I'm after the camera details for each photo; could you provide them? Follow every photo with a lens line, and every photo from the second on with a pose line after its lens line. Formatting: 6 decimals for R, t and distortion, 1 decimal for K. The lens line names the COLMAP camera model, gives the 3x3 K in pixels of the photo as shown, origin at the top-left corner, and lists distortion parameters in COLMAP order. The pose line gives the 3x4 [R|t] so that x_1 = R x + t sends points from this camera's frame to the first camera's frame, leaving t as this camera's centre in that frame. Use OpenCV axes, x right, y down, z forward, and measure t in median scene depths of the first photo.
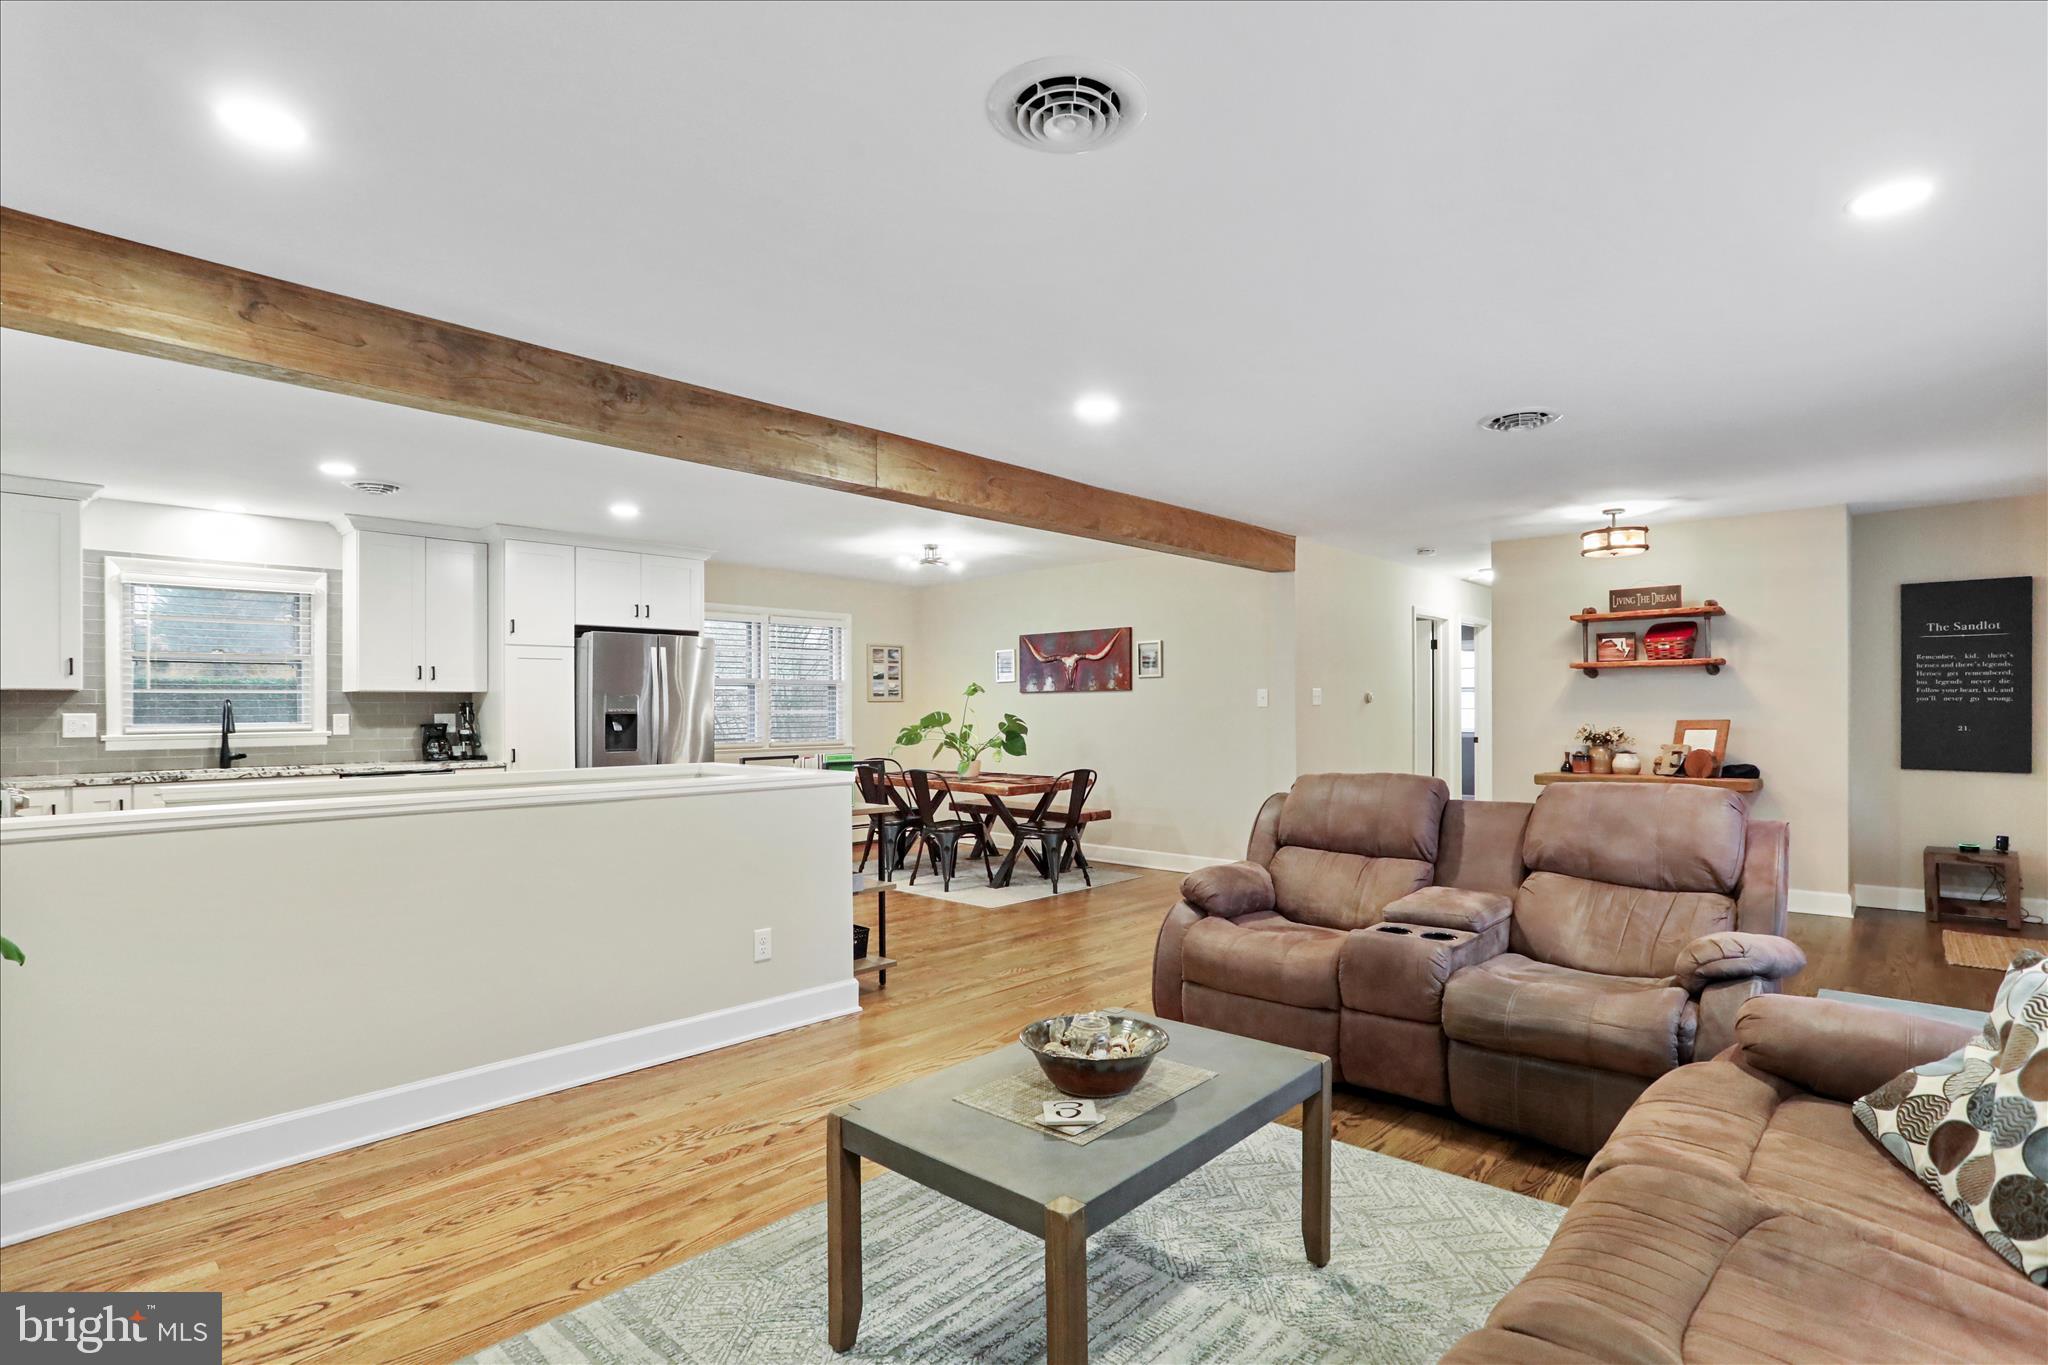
lens RADIAL K [[1013.7, 0, 1025.9], [0, 1013.7, 692.9], [0, 0, 1]] dist [-0.055289, 0.033664]
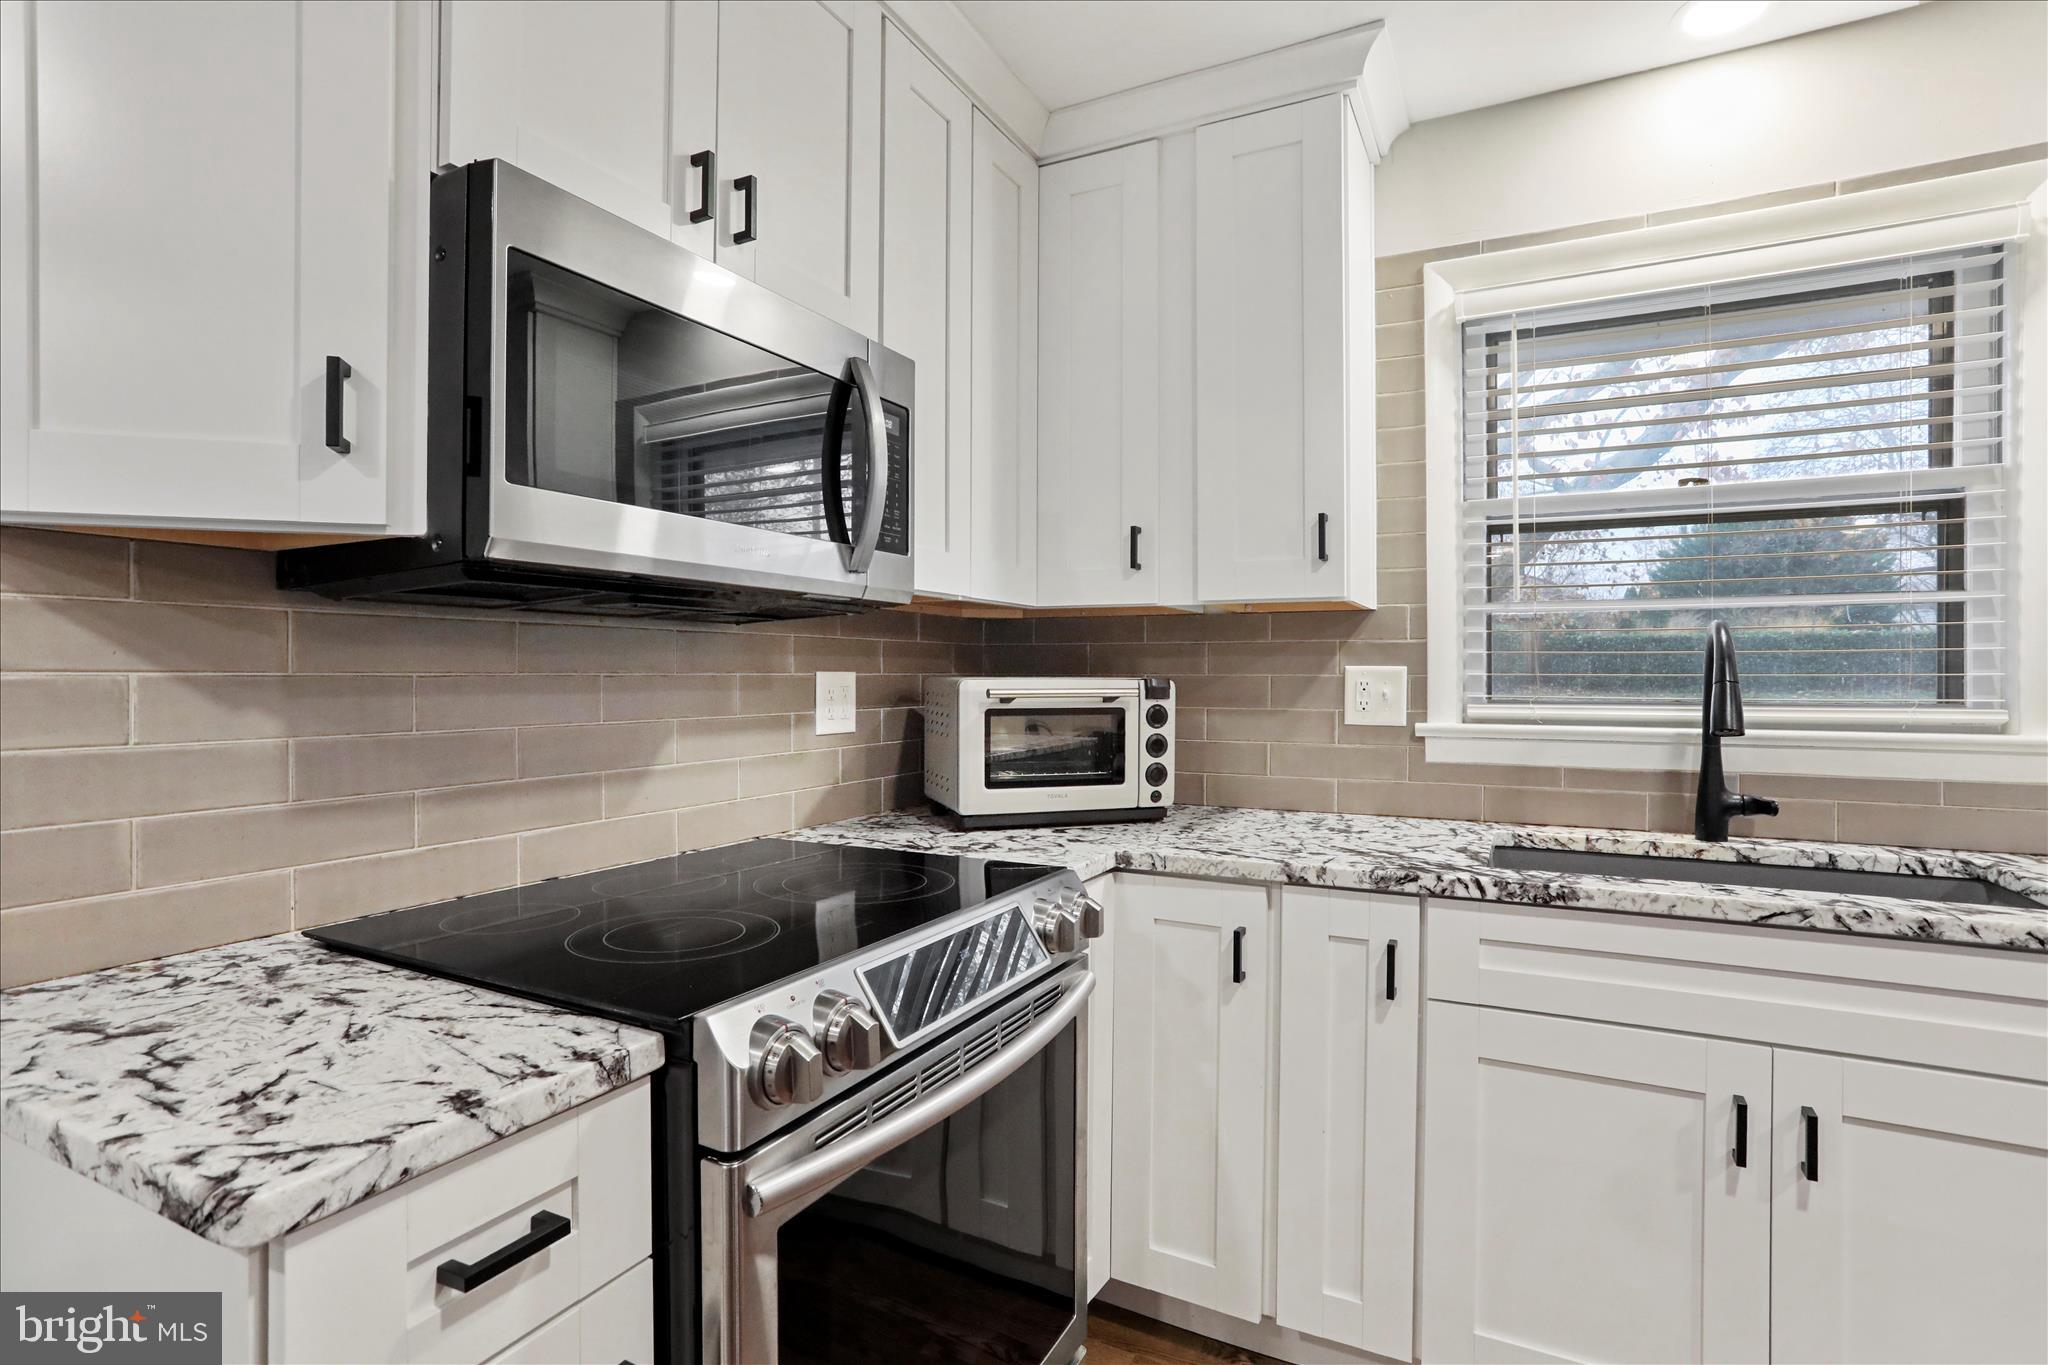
lens RADIAL K [[1015.7, 0, 1027.2], [0, 1015.7, 673.5], [0, 0, 1]] dist [-0.038490, 0.025228]
pose [[0.276824, 0.011574, -0.960851, -0.512737], [0.011340, 0.999818, 0.015310, 0.013762], [0.960854, -0.015134, 0.276643, 0.641727]]
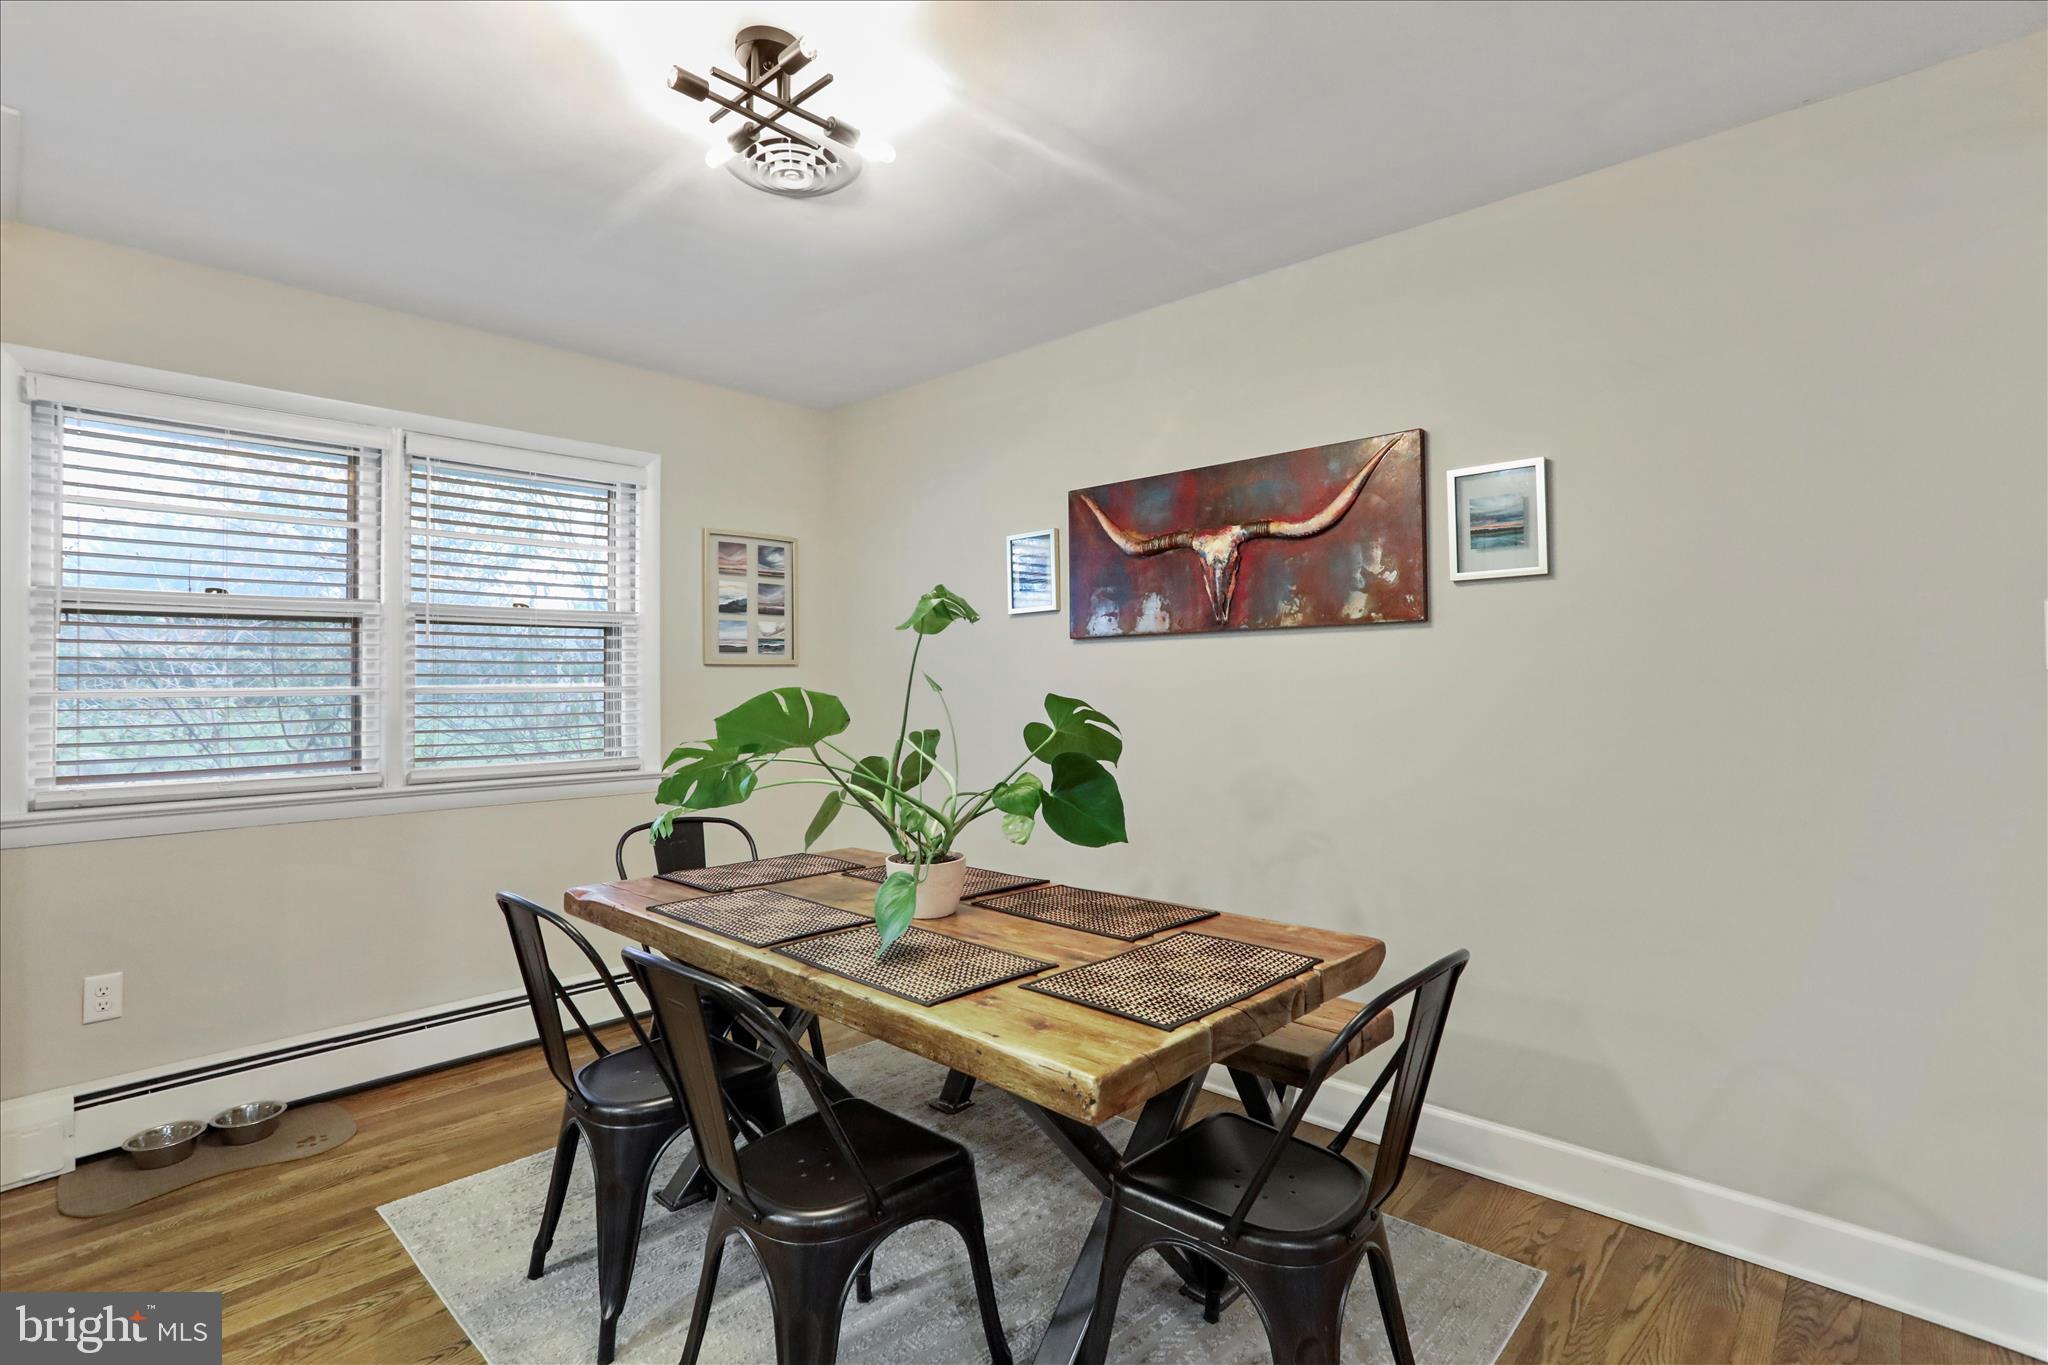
lens RADIAL K [[992.0, 0, 1023.2], [0, 992.0, 672.8], [0, 0, 1]] dist [-0.053317, 0.031133]
pose [[0.999998, -0.001461, -0.000969, -0.033561], [0.001463, 0.999996, 0.002245, 0.016594], [0.000966, -0.002246, 0.999997, 0.875372]]
